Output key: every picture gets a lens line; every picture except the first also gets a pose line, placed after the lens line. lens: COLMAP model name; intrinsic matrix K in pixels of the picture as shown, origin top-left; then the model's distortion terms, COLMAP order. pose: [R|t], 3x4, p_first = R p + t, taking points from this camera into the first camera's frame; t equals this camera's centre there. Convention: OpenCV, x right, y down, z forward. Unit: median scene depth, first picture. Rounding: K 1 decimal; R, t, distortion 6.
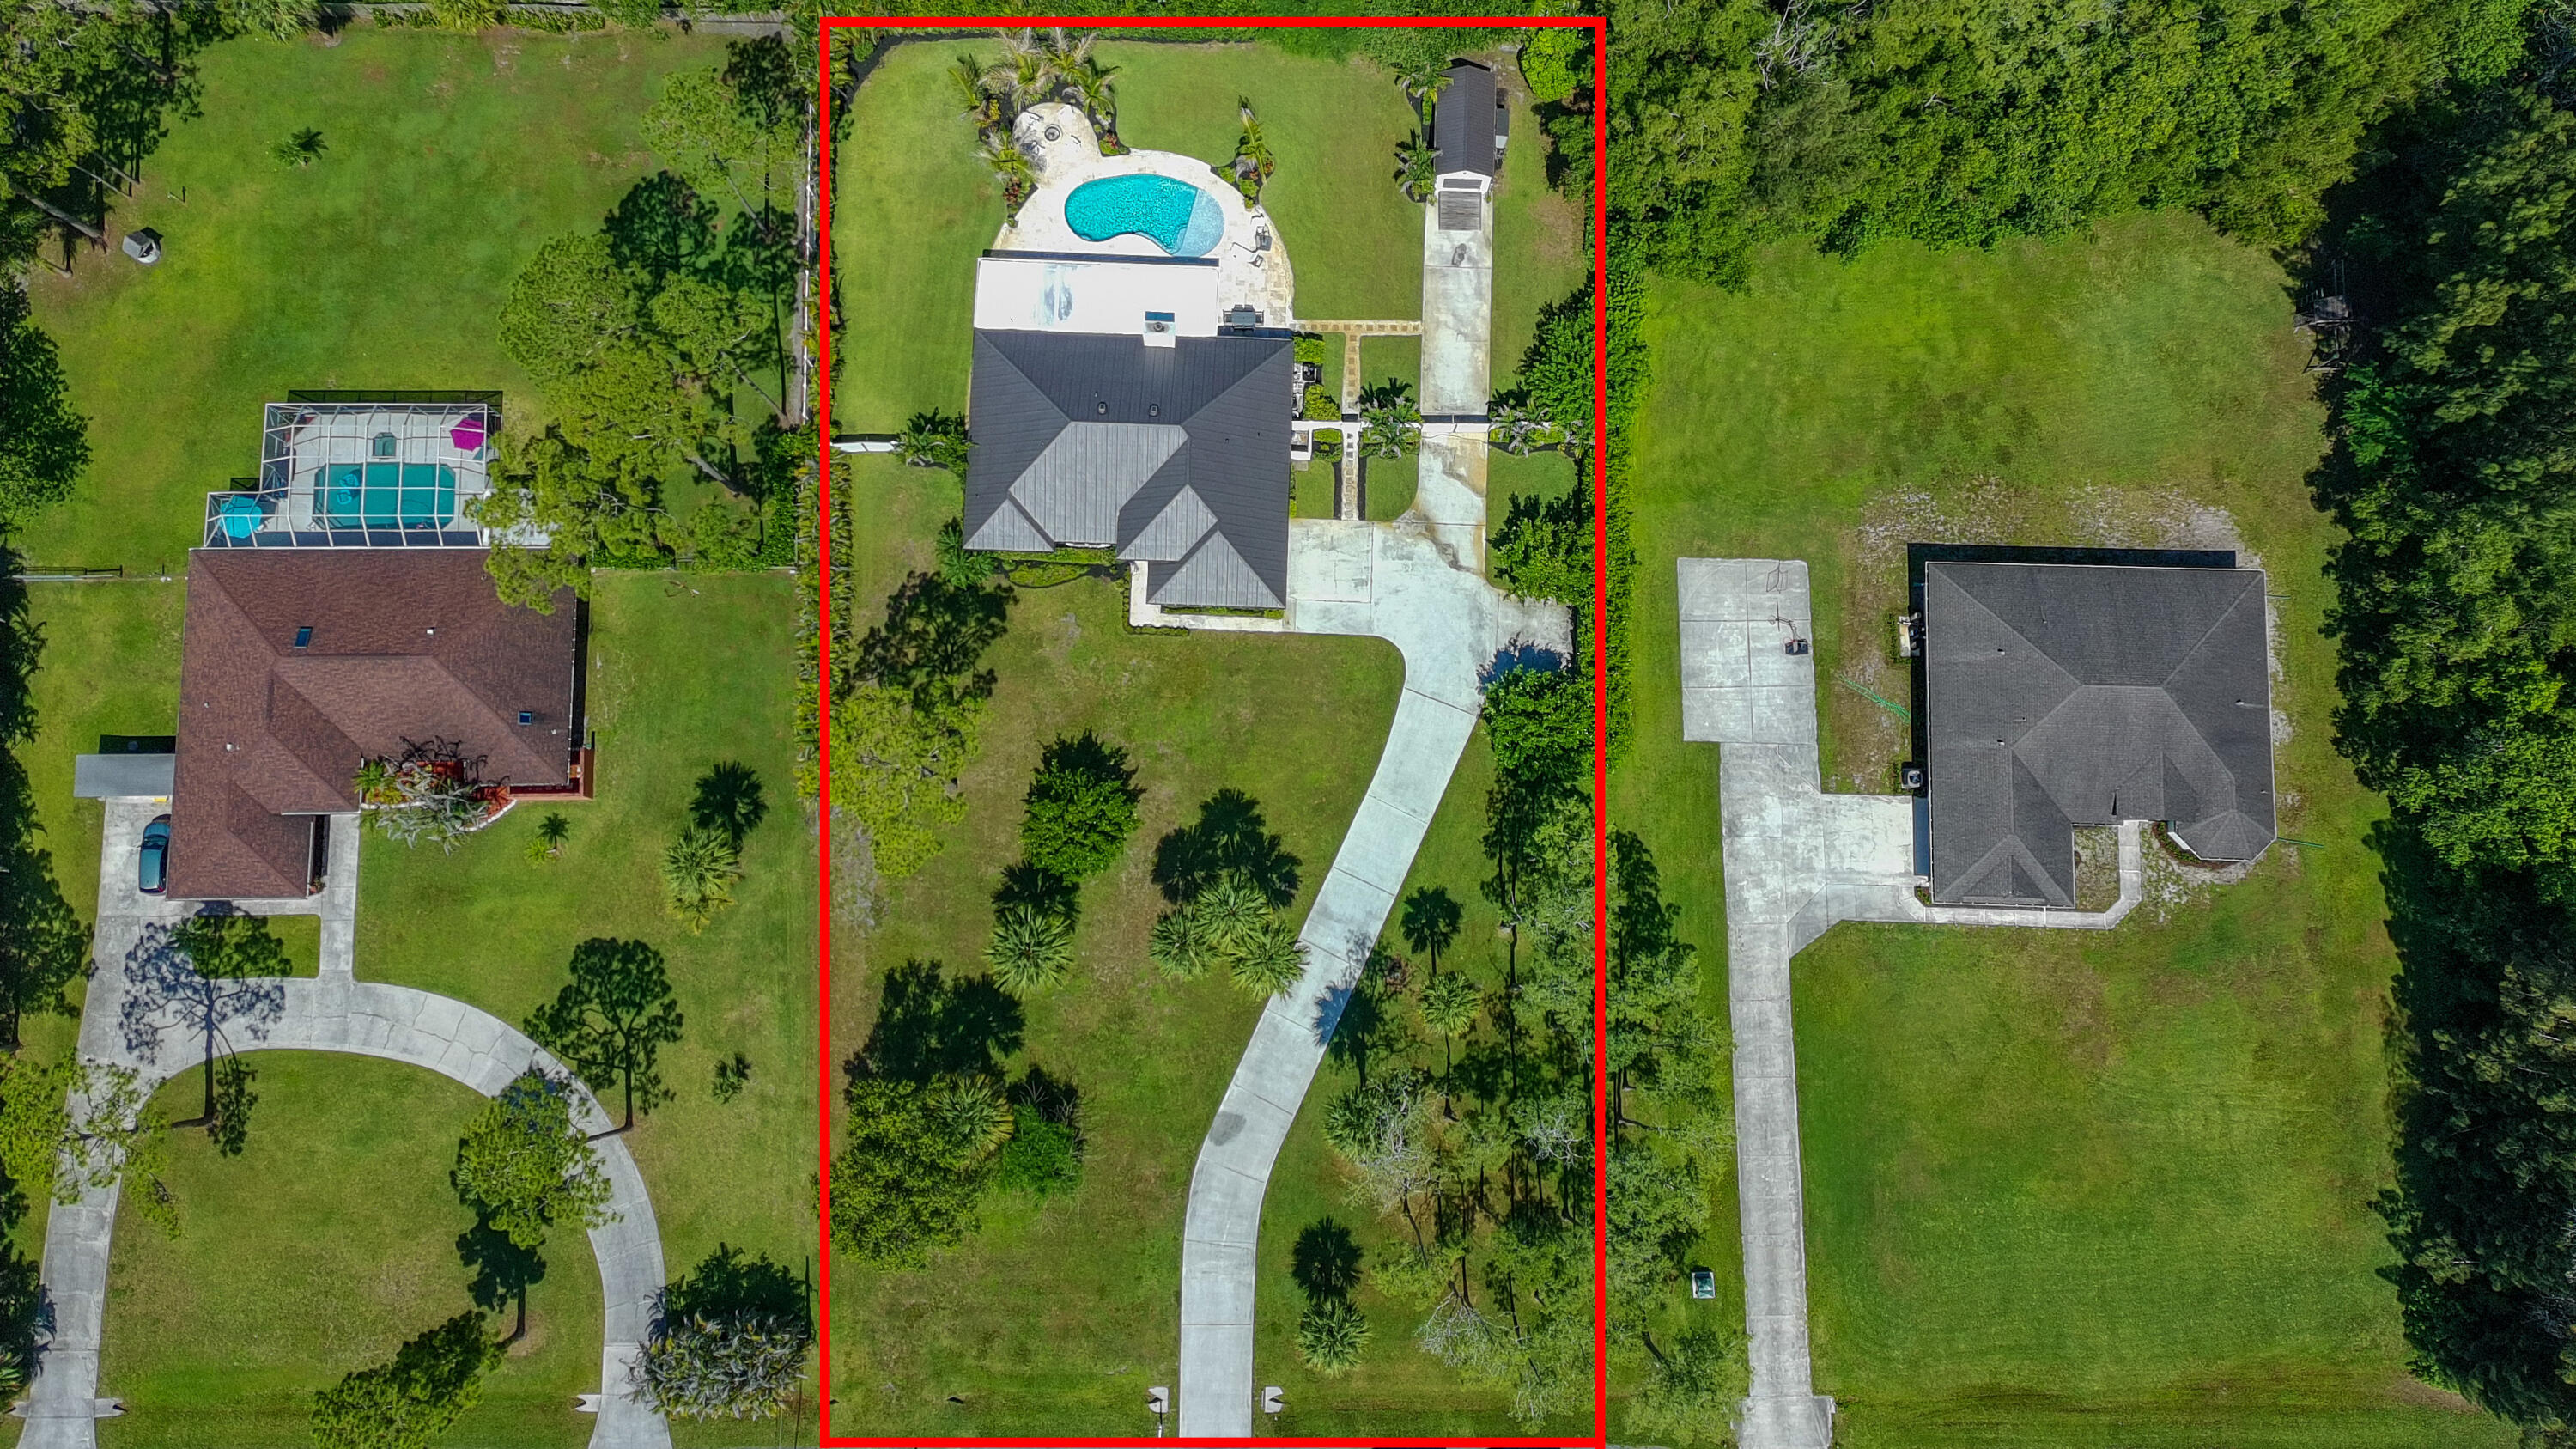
lens RADIAL K [[1944.2, 0, 1253.3], [0, 1944.2, 710.9], [0, 0, 1]] dist [0.094095, -0.098282]
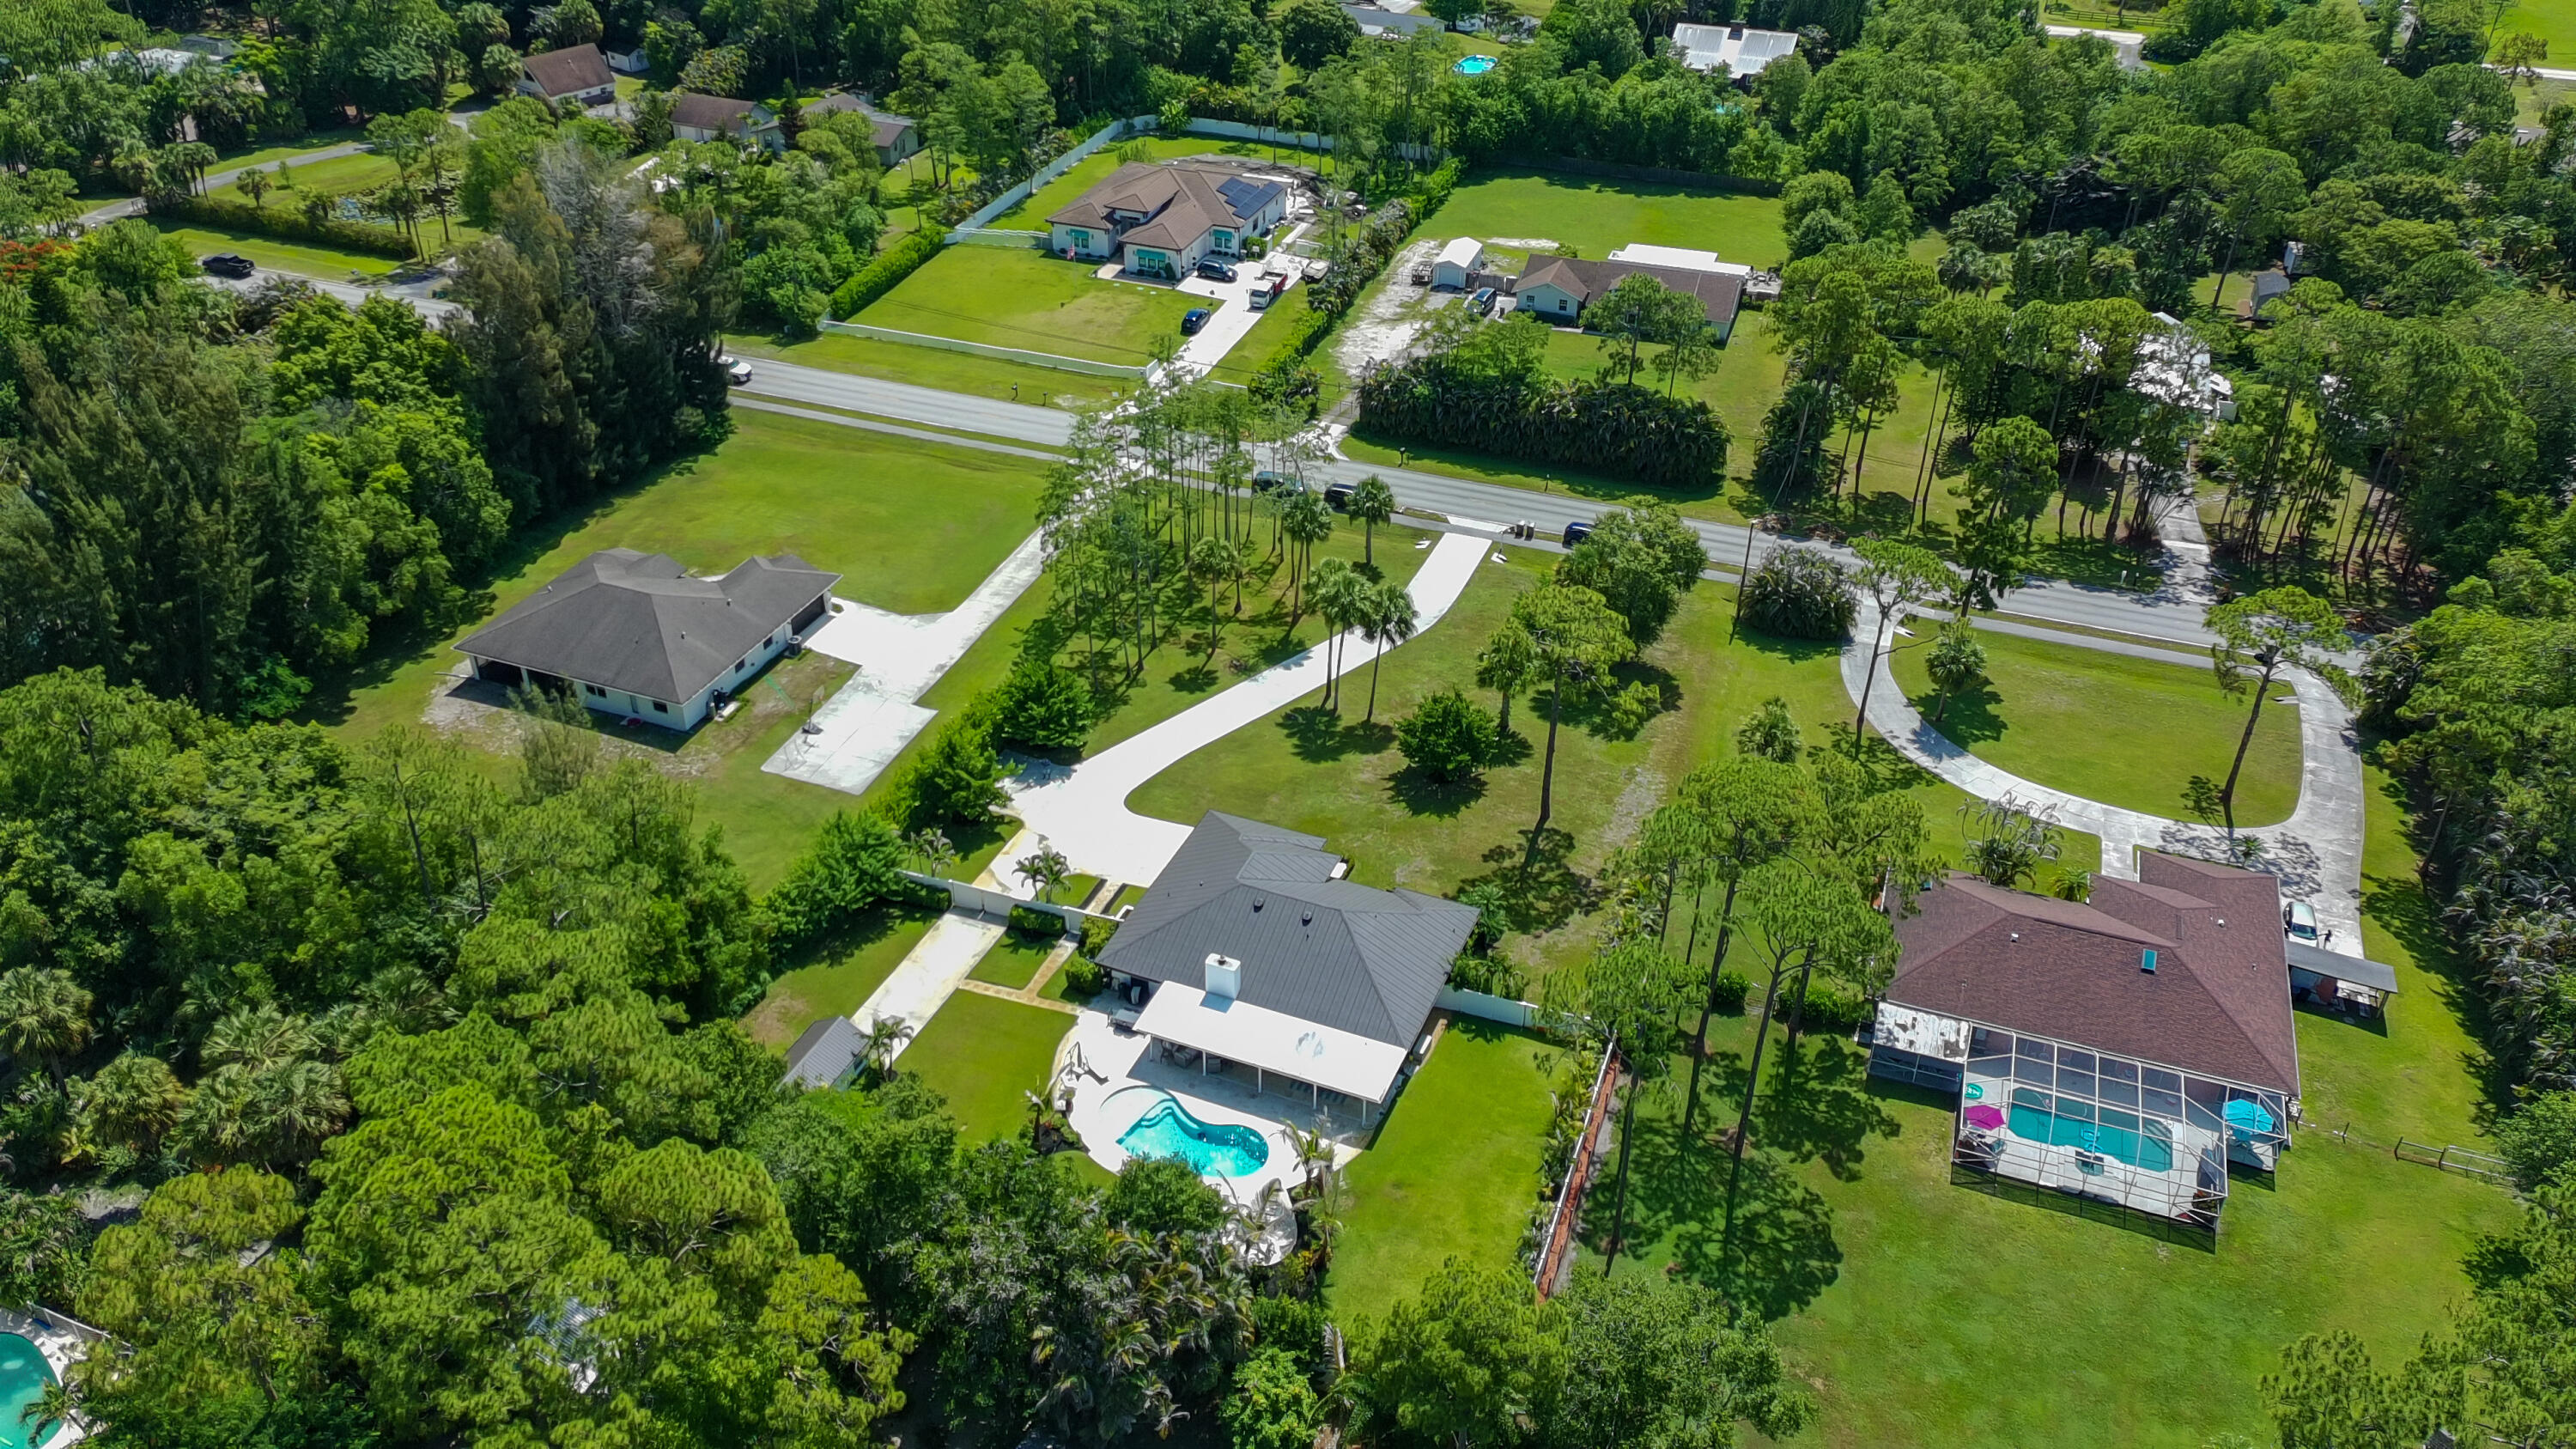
lens RADIAL K [[1944.2, 0, 1253.3], [0, 1944.2, 710.9], [0, 0, 1]] dist [0.094095, -0.098282]
pose [[-0.933171, -0.220329, 0.283984, -0.299600], [0.350351, -0.381087, 0.855586, -0.943819], [-0.080287, 0.897902, 0.432812, 0.468530]]
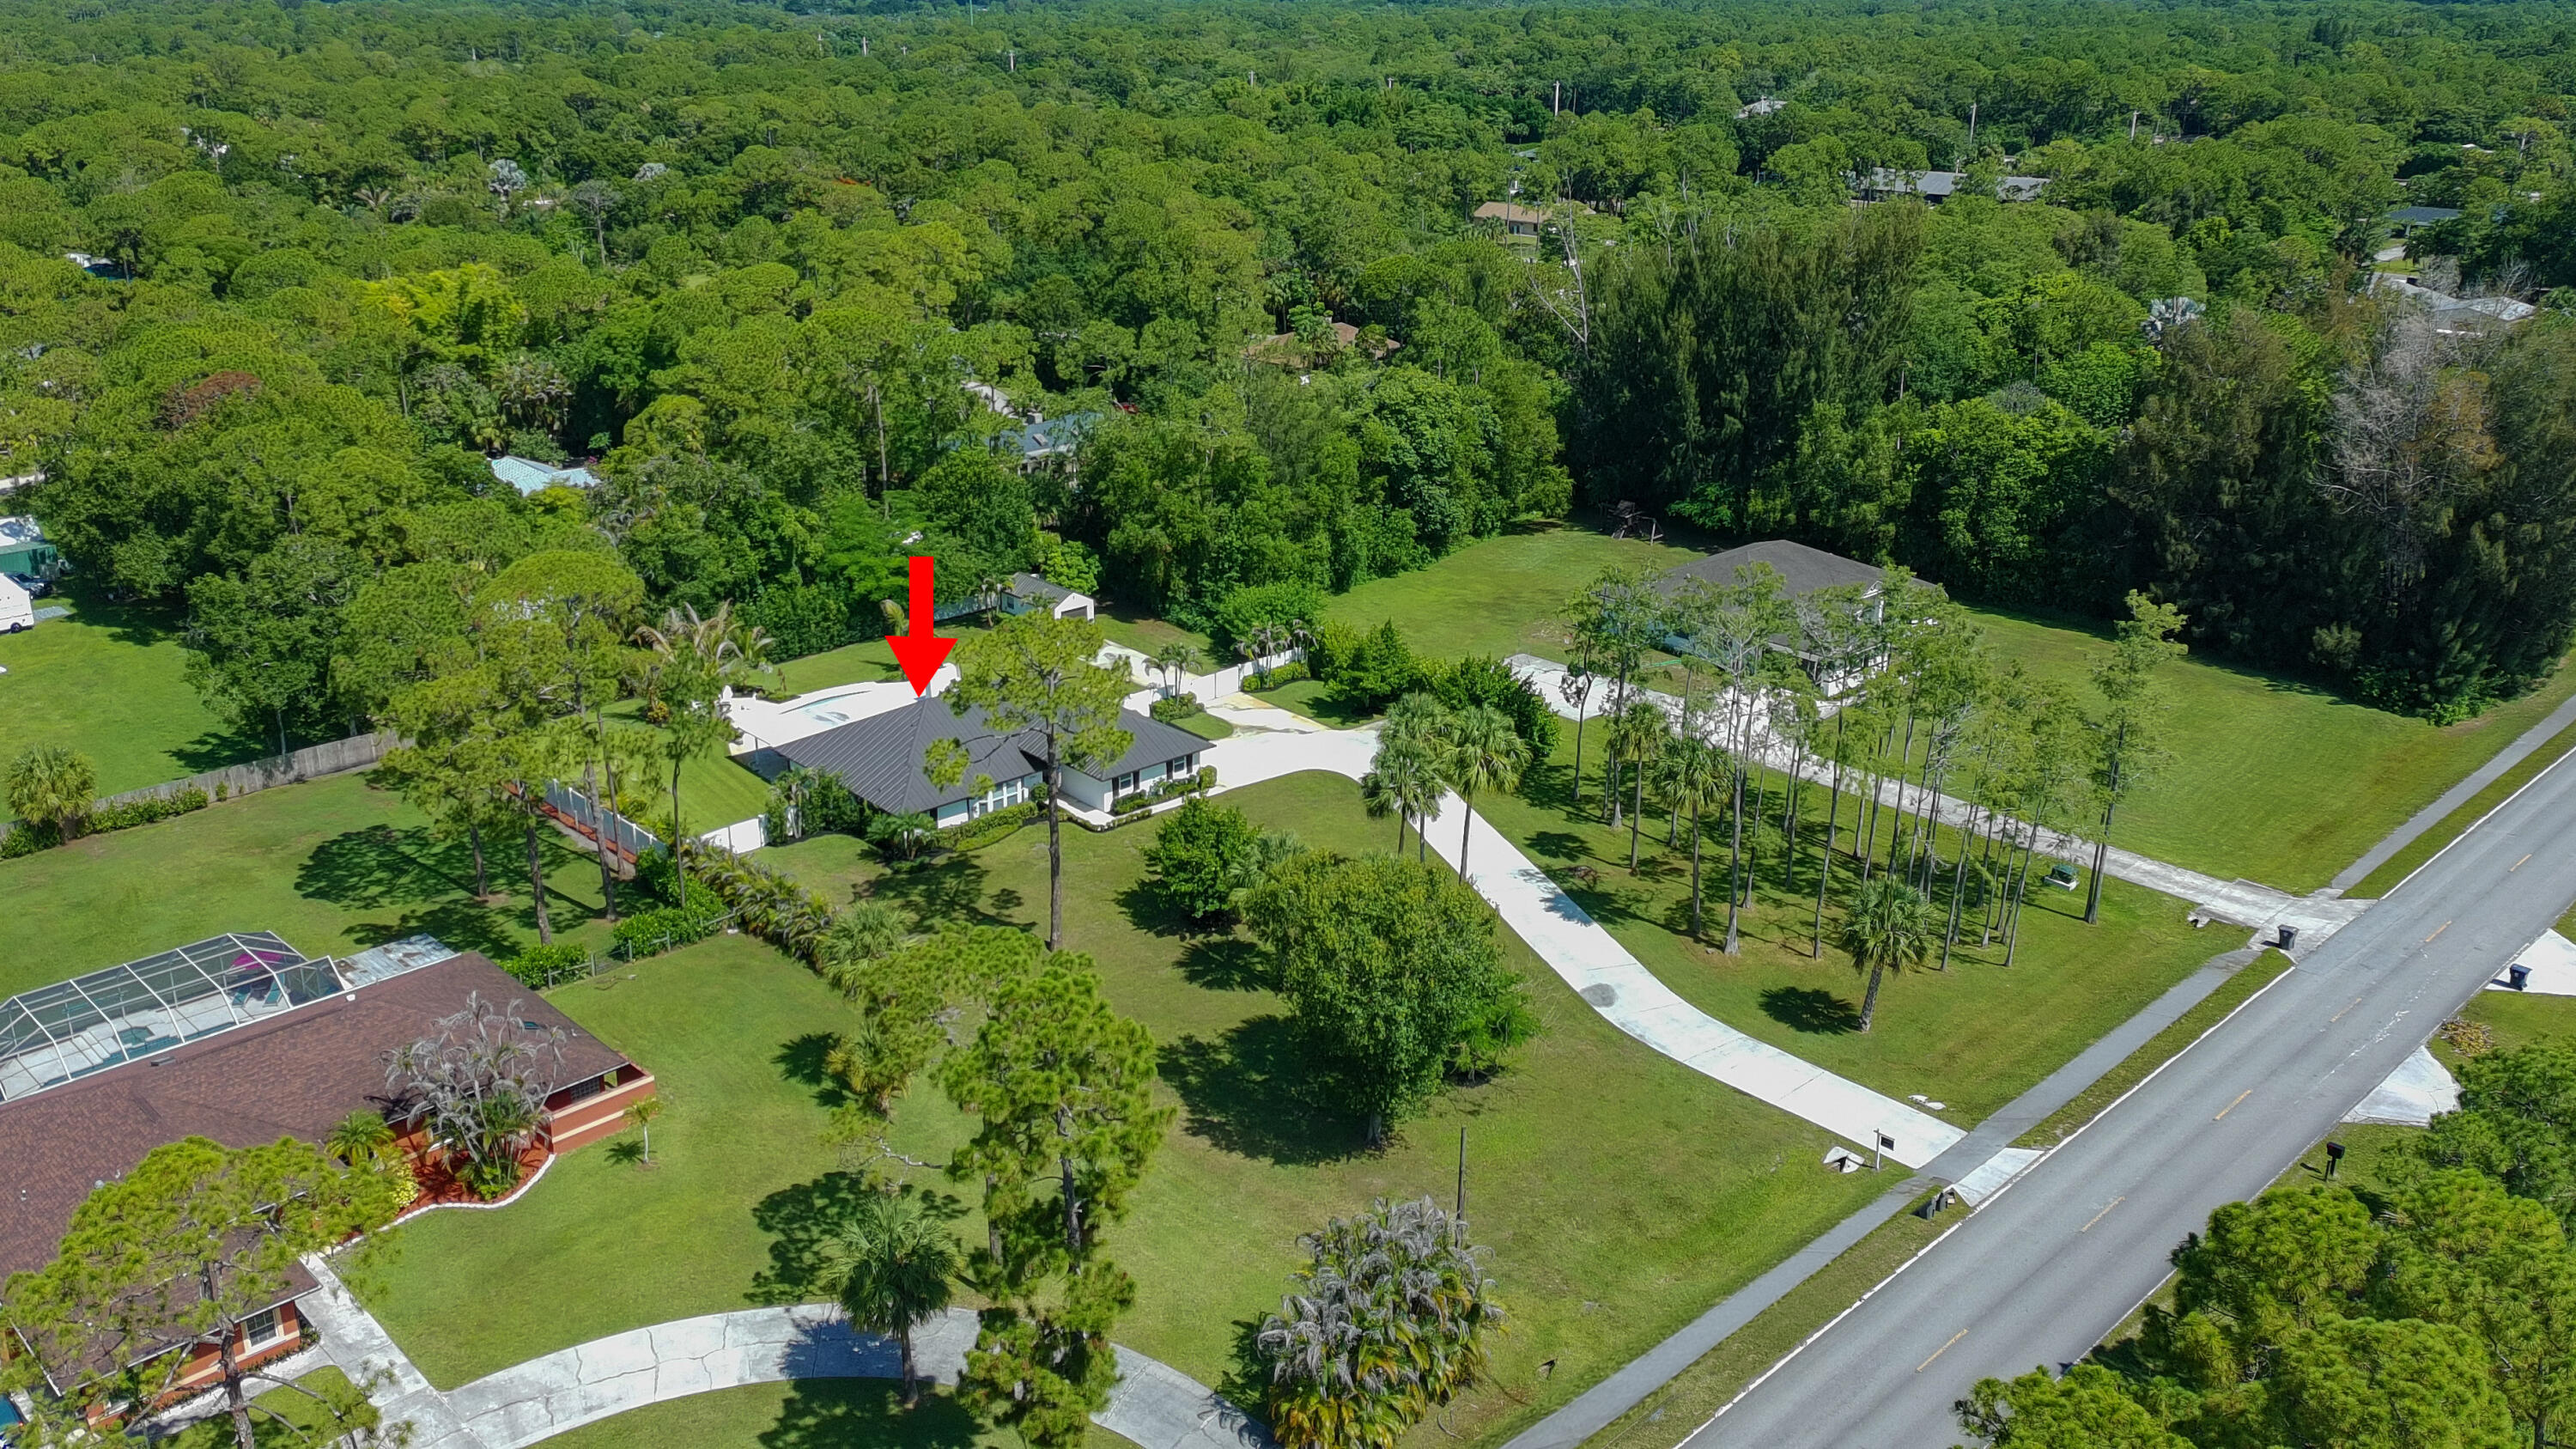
lens RADIAL K [[2004.6, 0, 1288.7], [0, 2004.6, 672.2], [0, 0, 1]] dist [0.063360, 0.000680]
pose [[0.718311, -0.250746, 0.648965, -0.583460], [0.690221, 0.373912, -0.619504, 0.565579], [-0.087318, 0.892926, 0.441655, 0.516804]]
